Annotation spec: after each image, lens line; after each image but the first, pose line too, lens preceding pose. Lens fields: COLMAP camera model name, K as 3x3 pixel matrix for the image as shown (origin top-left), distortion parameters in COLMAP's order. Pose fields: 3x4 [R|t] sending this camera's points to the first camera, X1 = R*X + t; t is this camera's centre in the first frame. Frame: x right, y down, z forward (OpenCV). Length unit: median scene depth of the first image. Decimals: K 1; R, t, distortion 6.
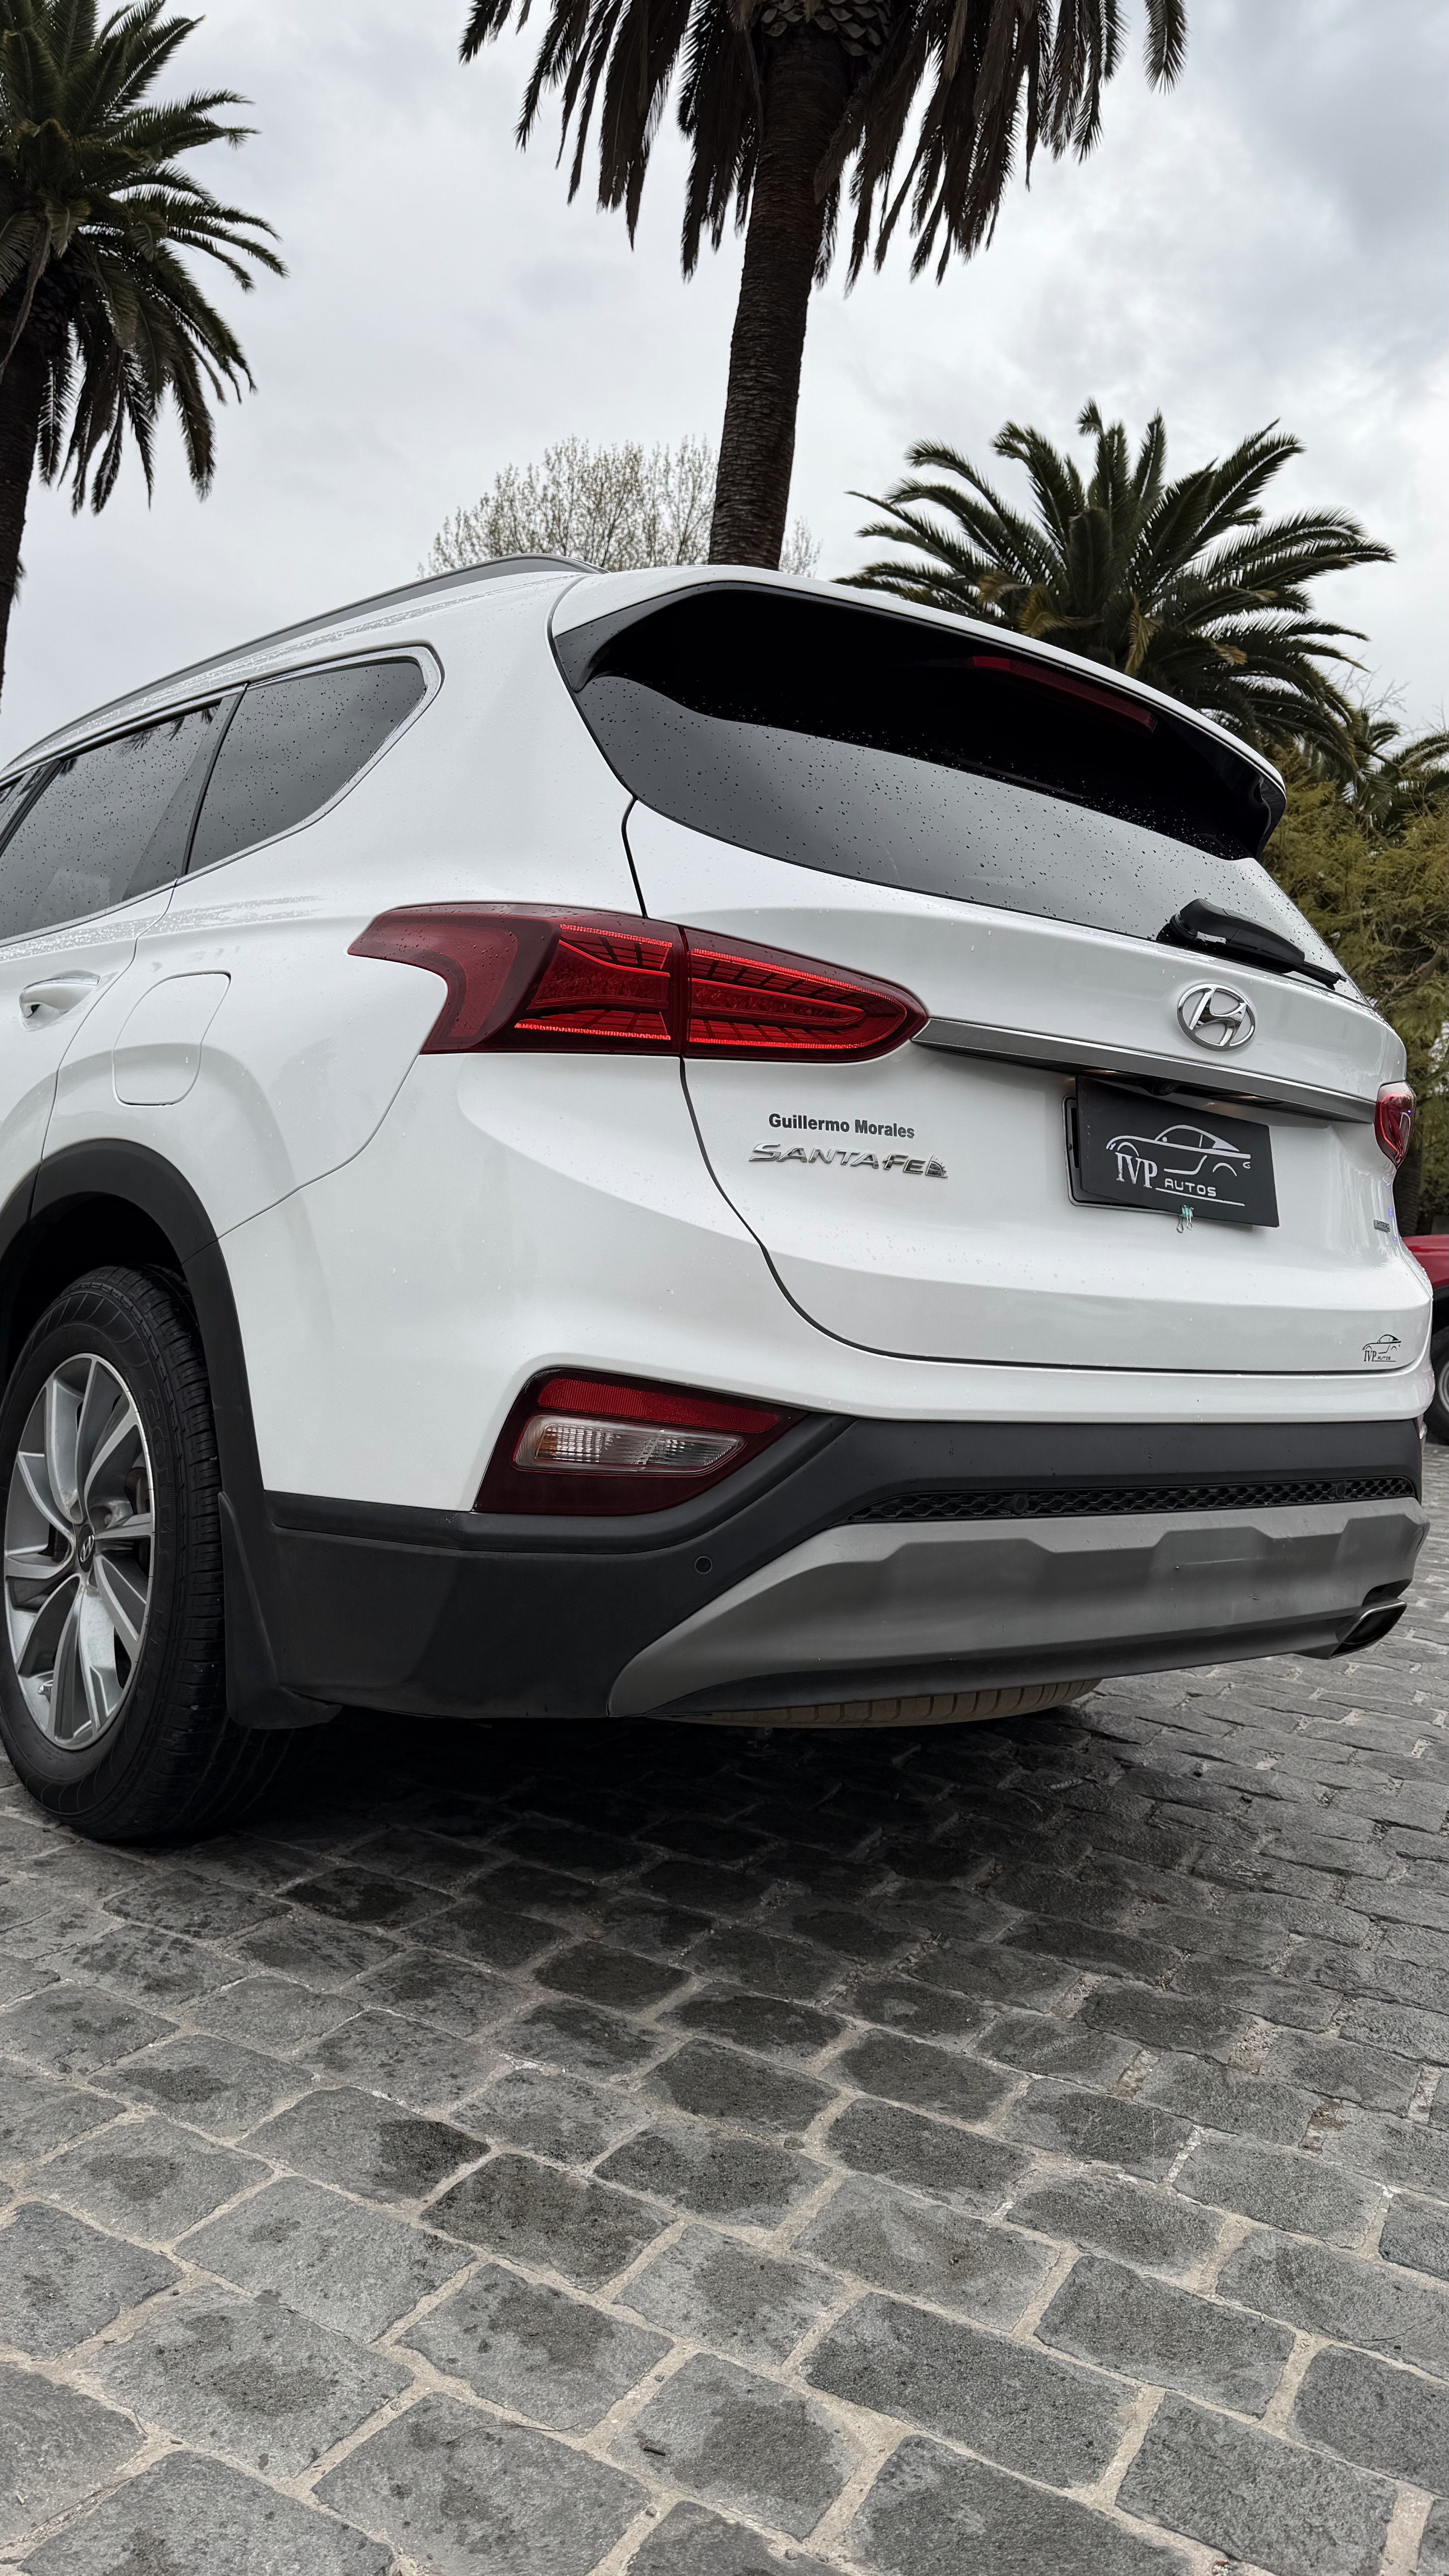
lens RADIAL K [[1892.5, 0, 740.5], [0, 1892.5, 1233.5], [0, 0, 1]] dist [0.012019, 0.010617]
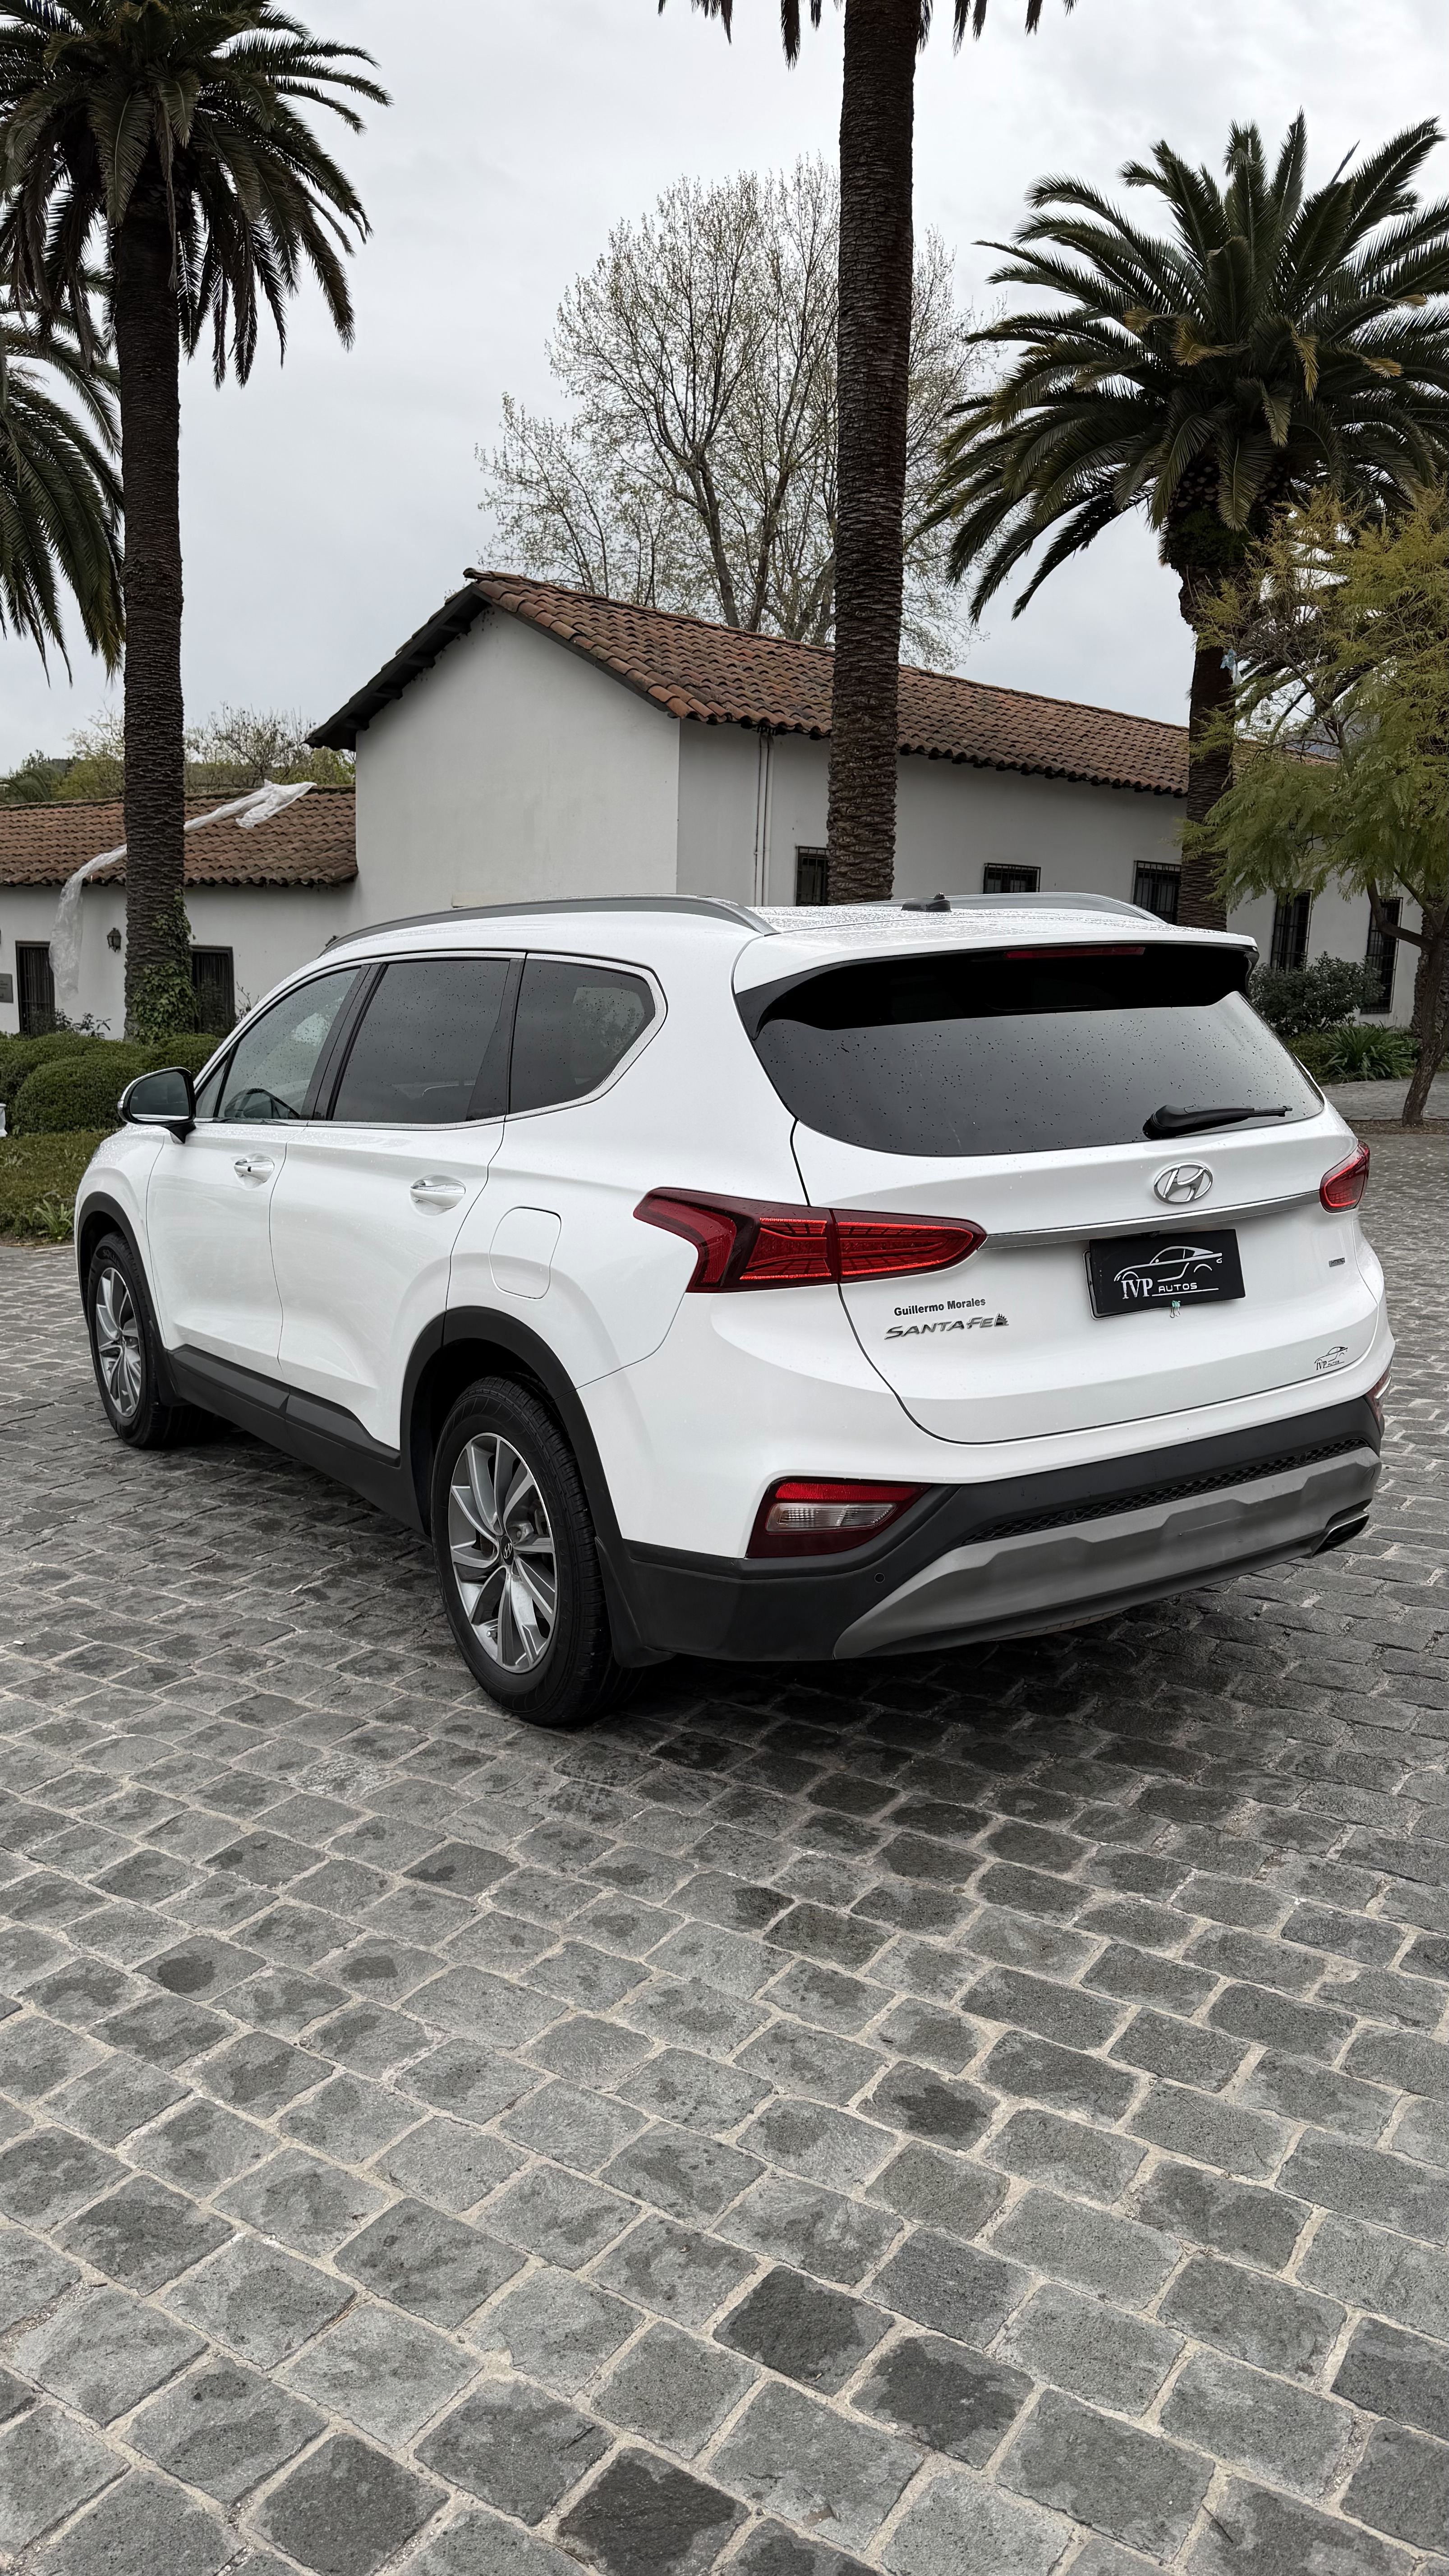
lens RADIAL K [[1895.8, 0, 718.0], [0, 1895.8, 1244.6], [0, 0, 1]] dist [0.091612, -0.115278]
pose [[0.987549, -0.089604, -0.129298, 0.081073], [0.107757, 0.984125, 0.141018, -0.361962], [0.114610, -0.153195, 0.981527, -0.641965]]
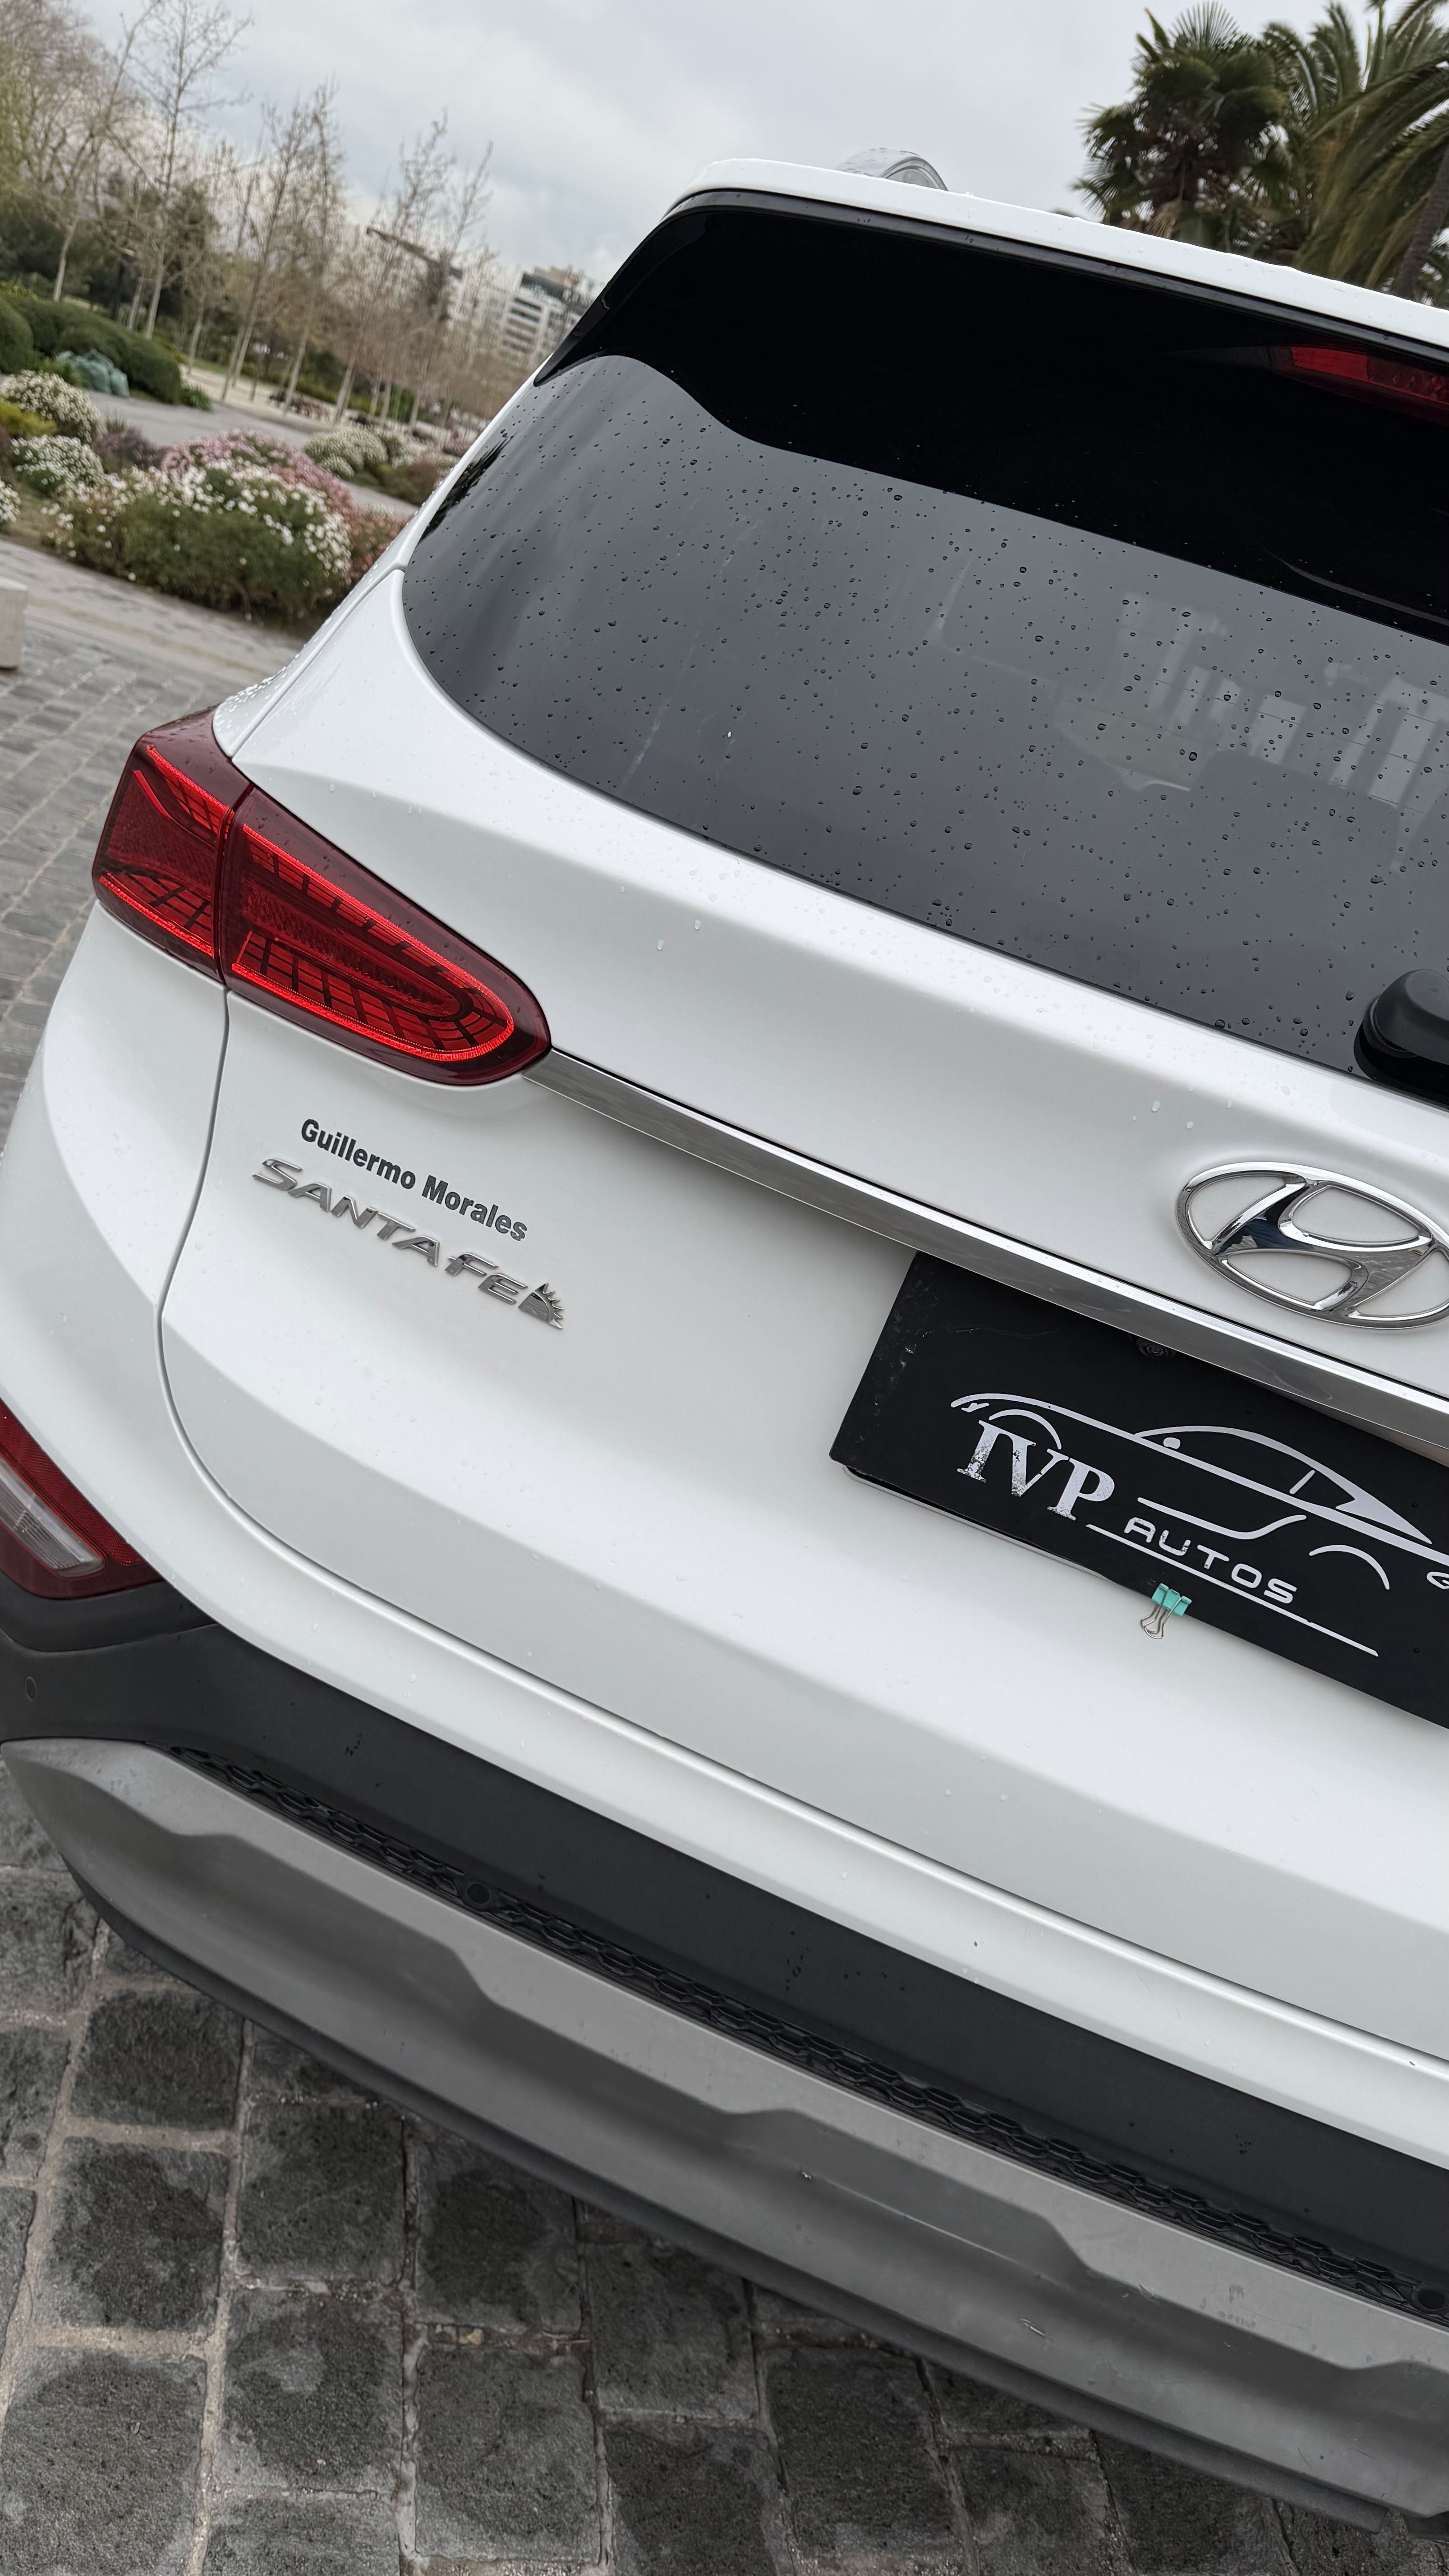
lens RADIAL K [[1871.9, 0, 675.8], [0, 1871.9, 1300.5], [0, 0, 1]] dist [0.067917, -0.102632]
pose [[0.581929, 0.392553, -0.712223, 0.531711], [-0.248608, 0.919729, 0.303796, -0.218601], [0.774308, 0.000277, 0.632809, 0.683743]]
